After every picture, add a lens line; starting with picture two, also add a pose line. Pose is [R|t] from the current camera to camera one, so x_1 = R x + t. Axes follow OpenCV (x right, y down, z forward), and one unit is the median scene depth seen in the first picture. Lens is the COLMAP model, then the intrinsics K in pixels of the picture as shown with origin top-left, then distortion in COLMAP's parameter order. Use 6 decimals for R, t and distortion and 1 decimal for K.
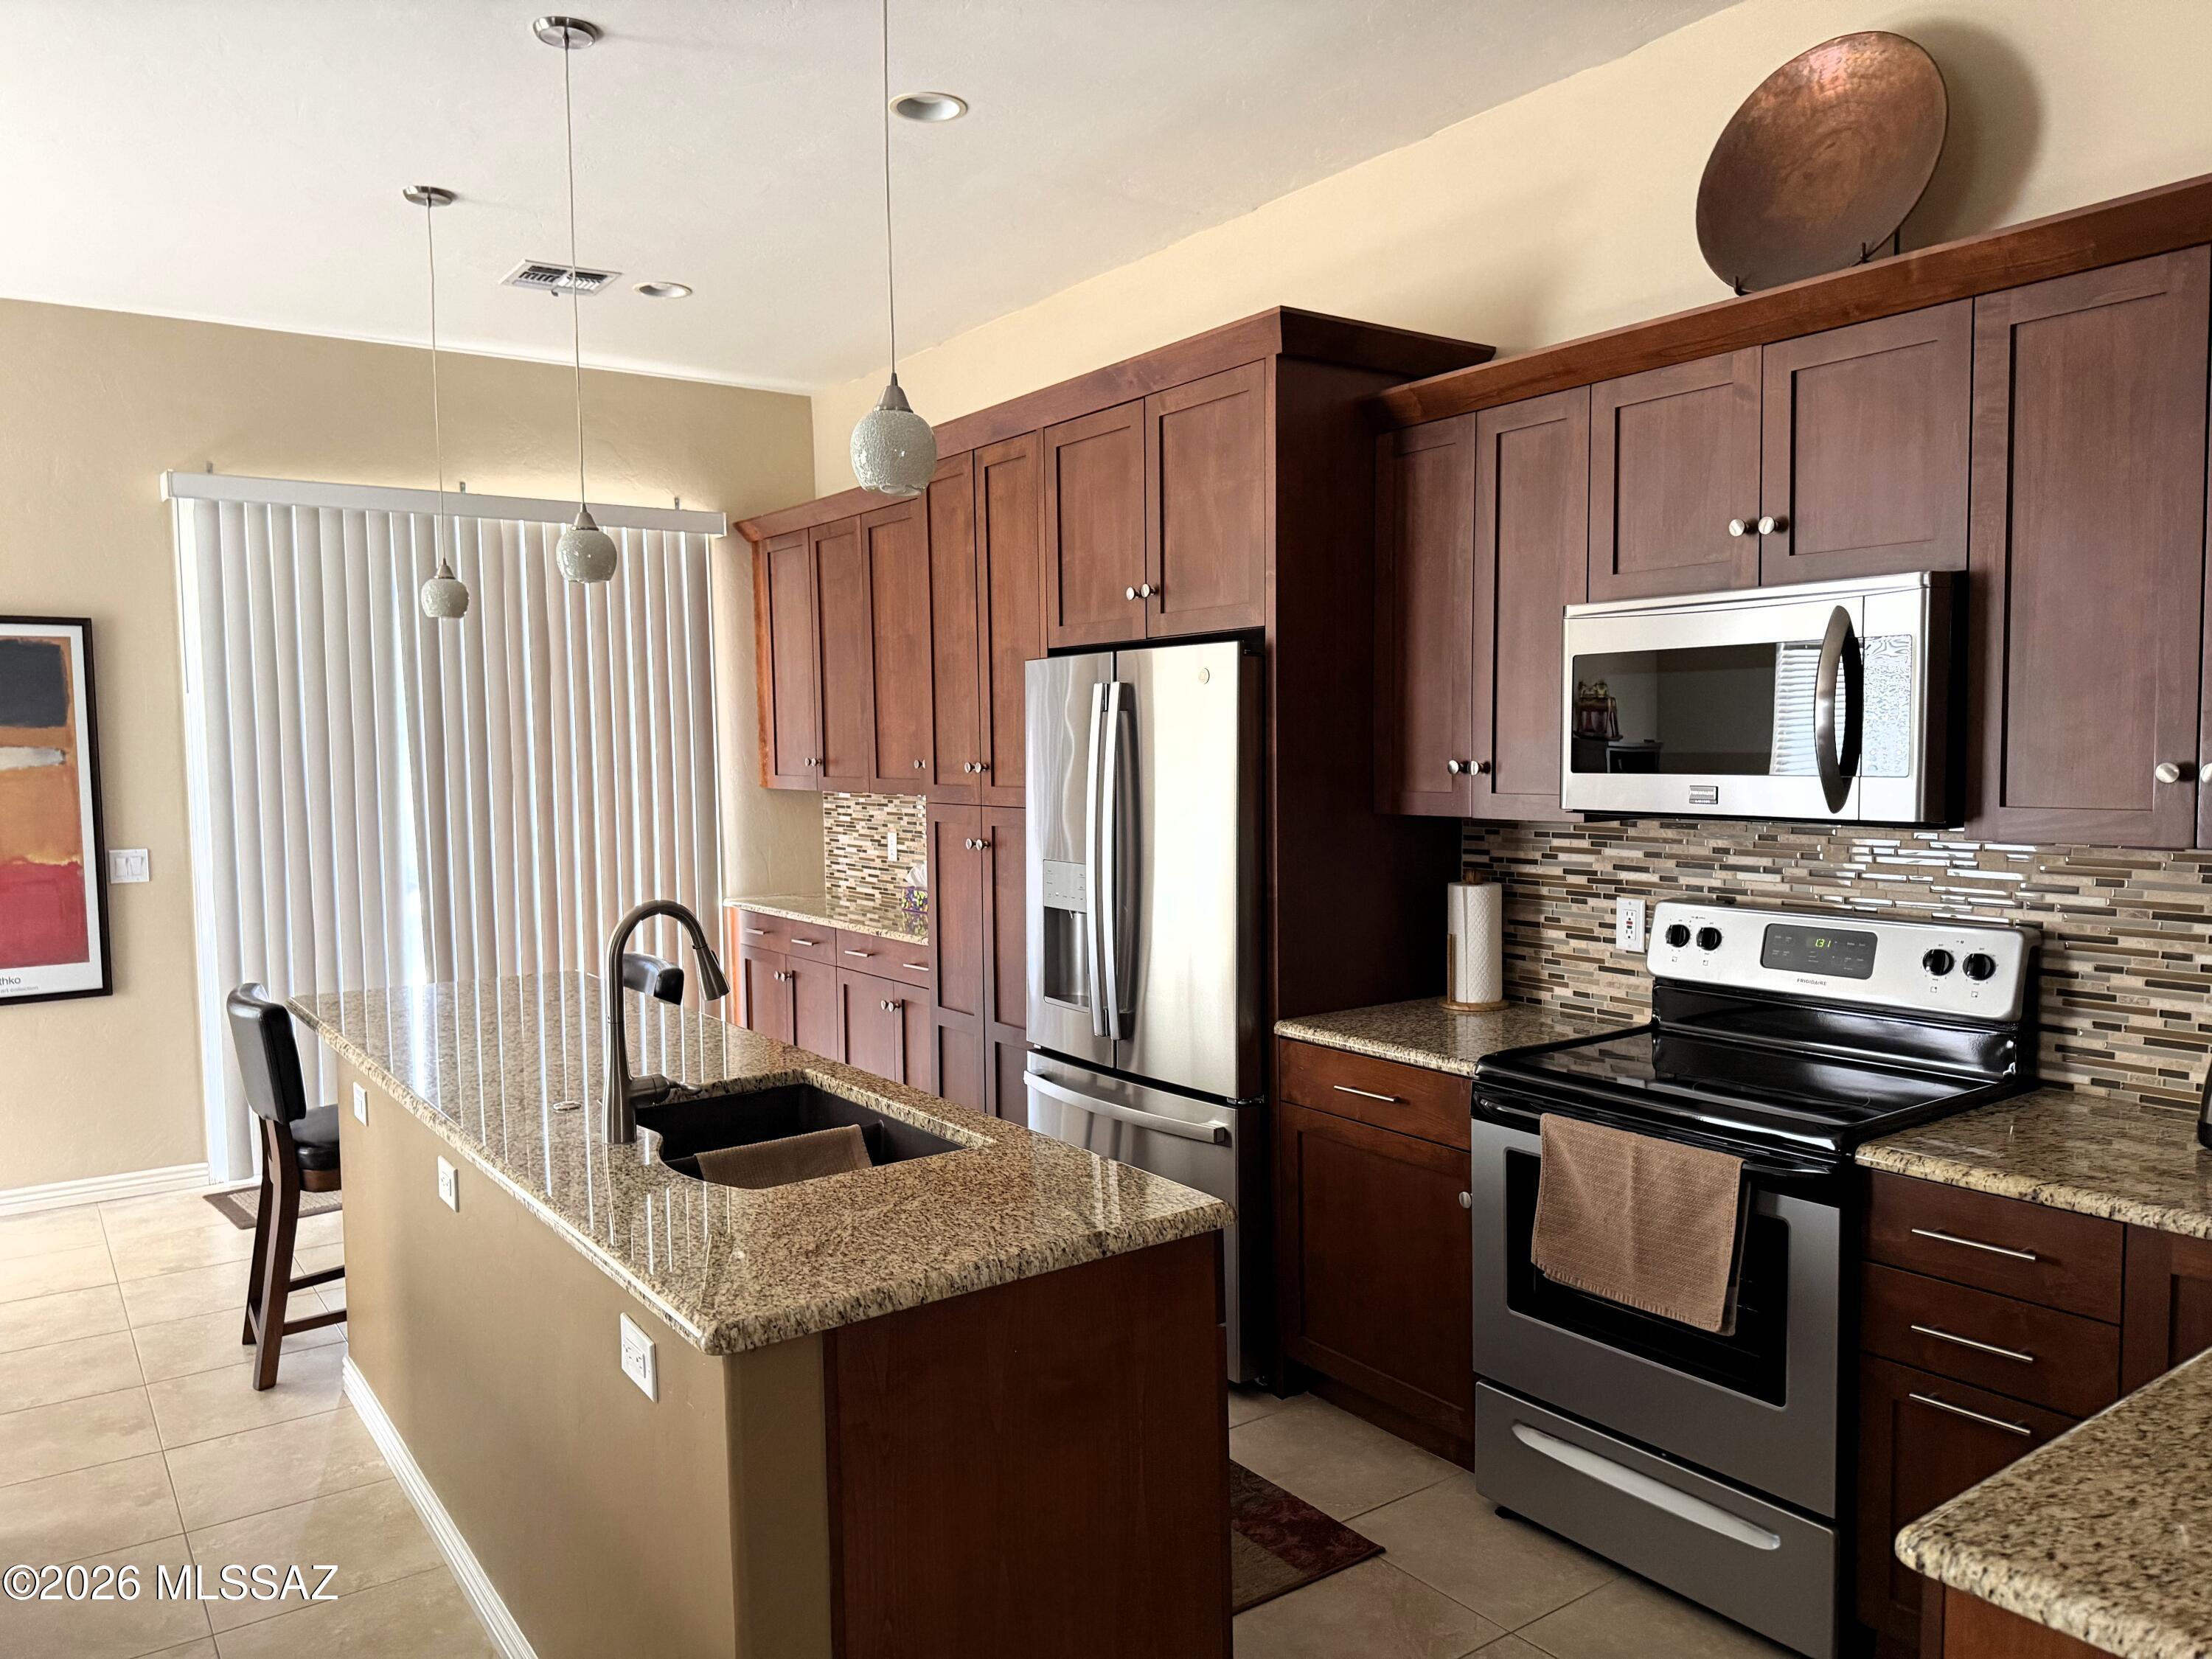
lens RADIAL K [[1564.5, 0, 1103.9], [0, 1564.5, 836.1], [0, 0, 1]] dist [0.006067, 0.000637]
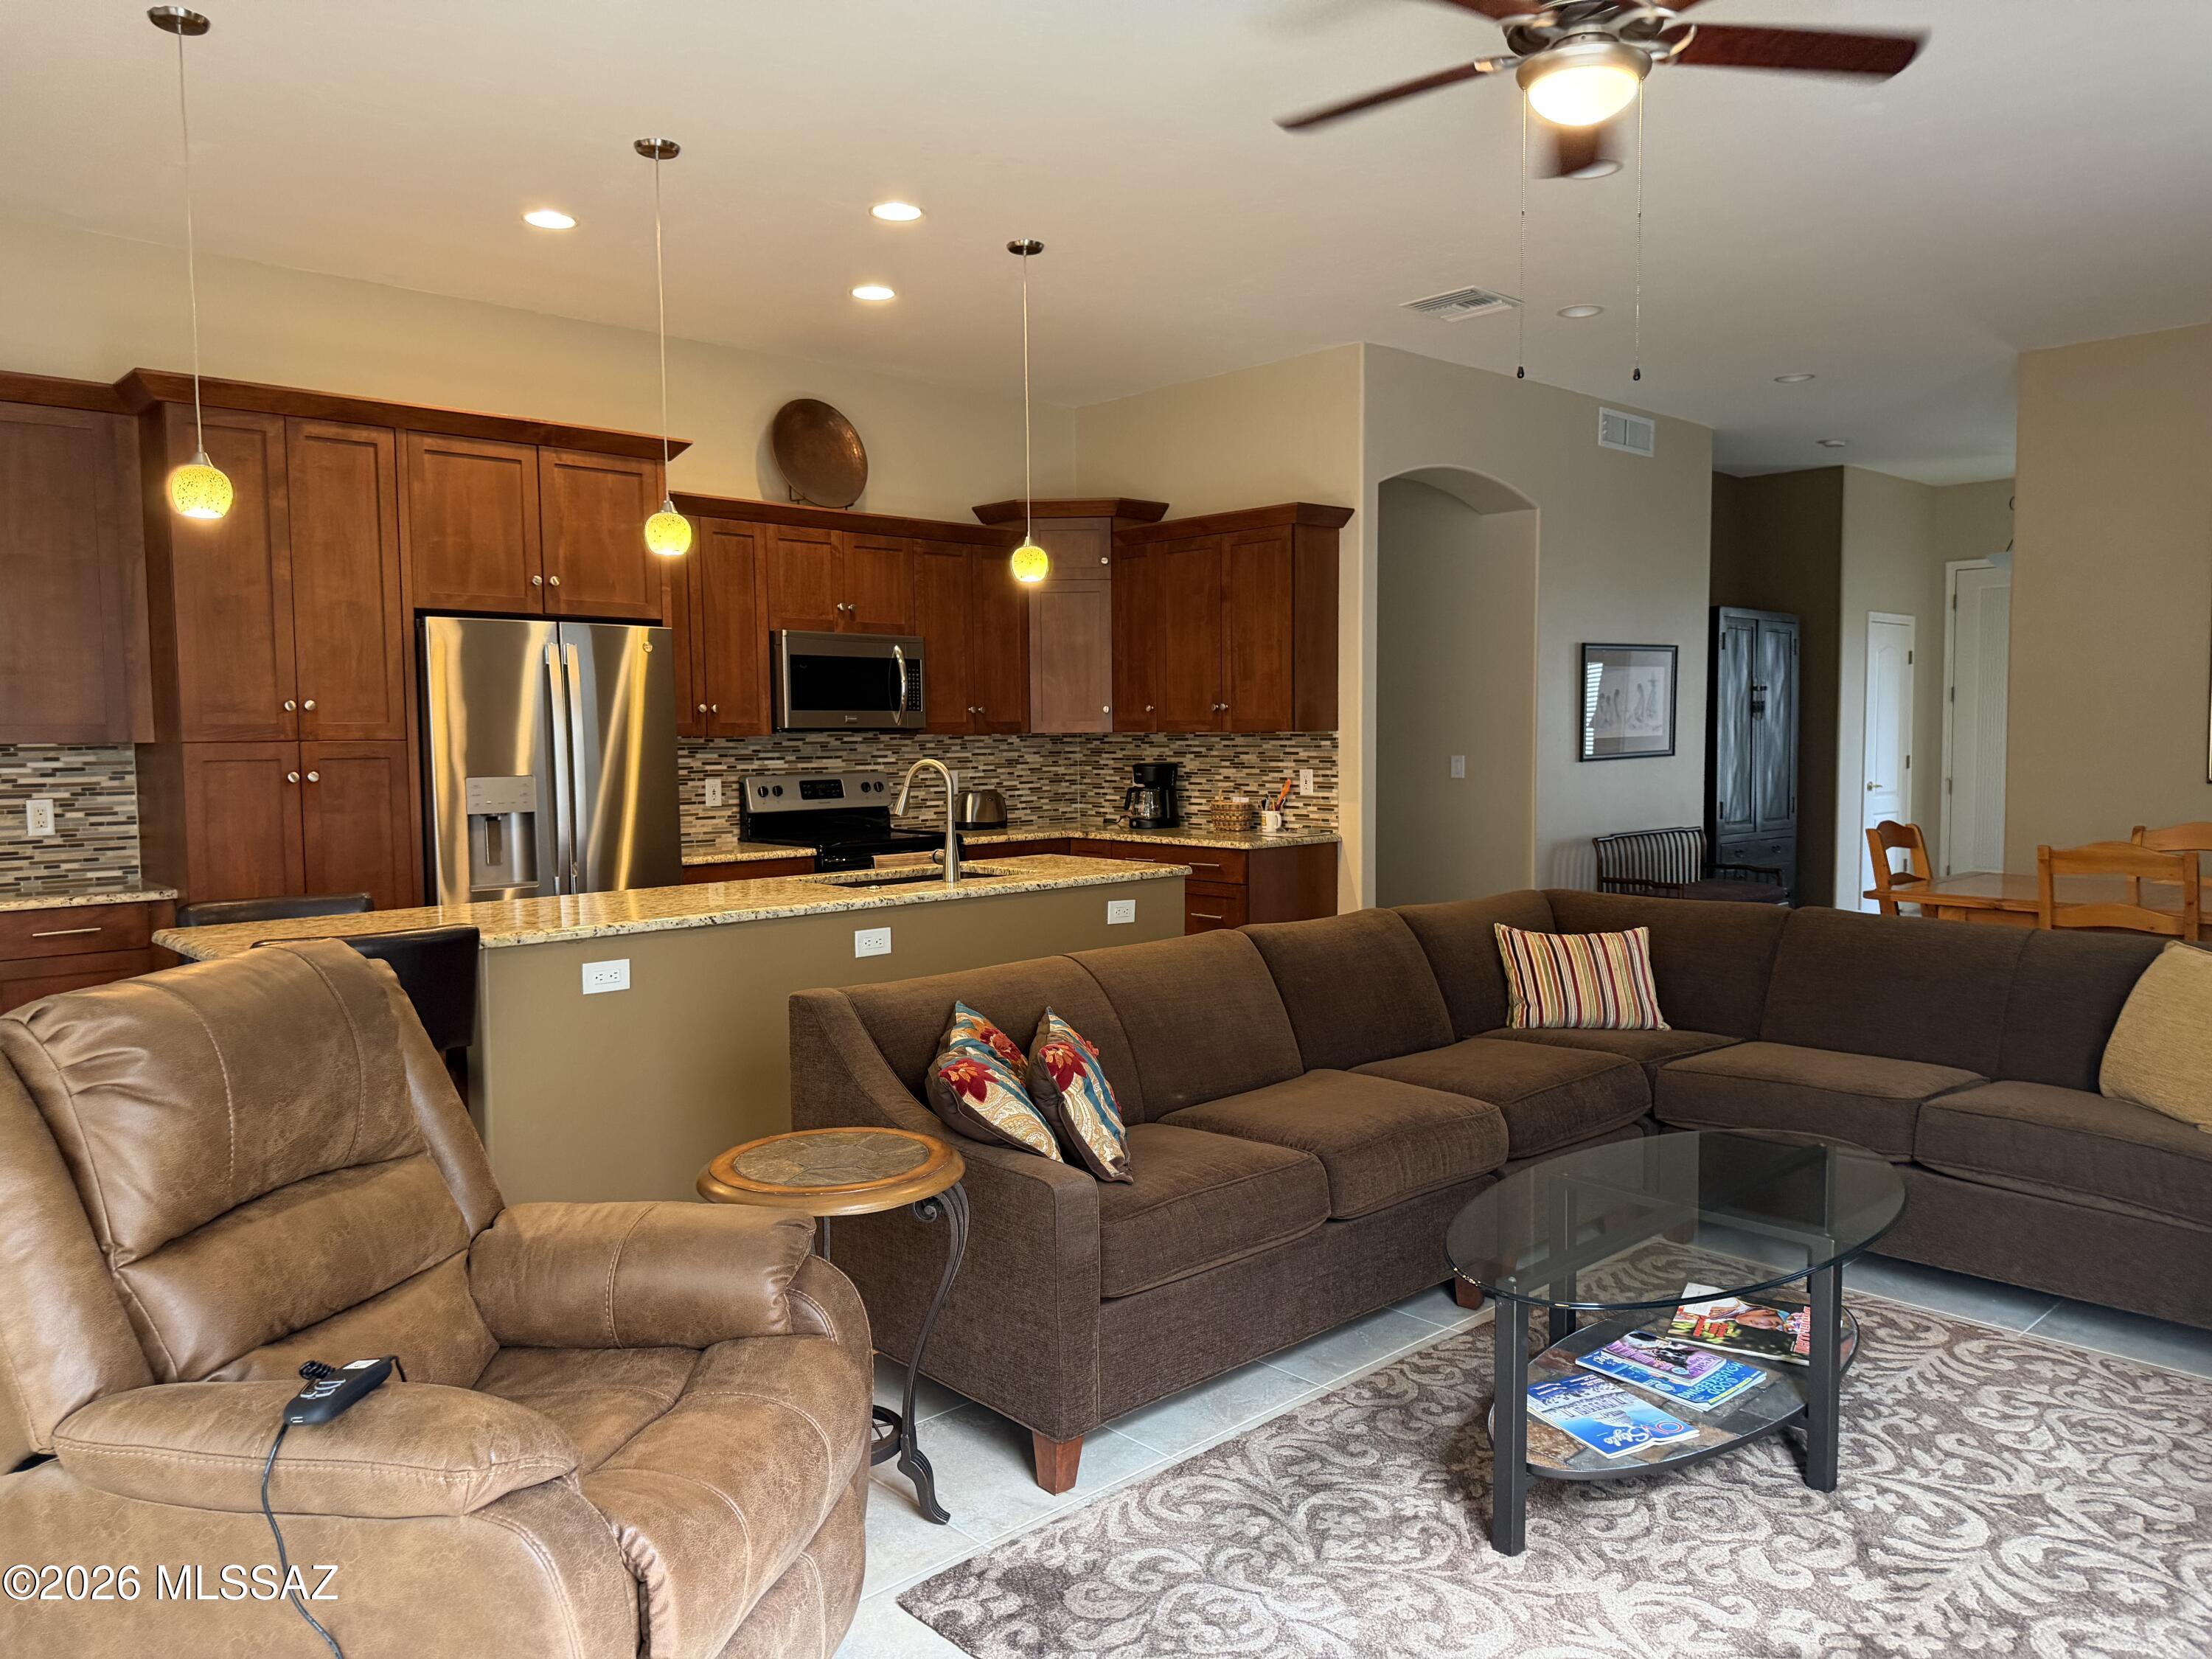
lens RADIAL K [[1564.5, 0, 1105.1], [0, 1564.5, 833.9], [0, 0, 1]] dist [0.006067, 0.000637]
pose [[-0.147764, -0.042738, 0.988099, -1.705348], [0.075081, 0.995698, 0.054295, 0.040105], [-0.986169, 0.082210, -0.143920, 0.838622]]
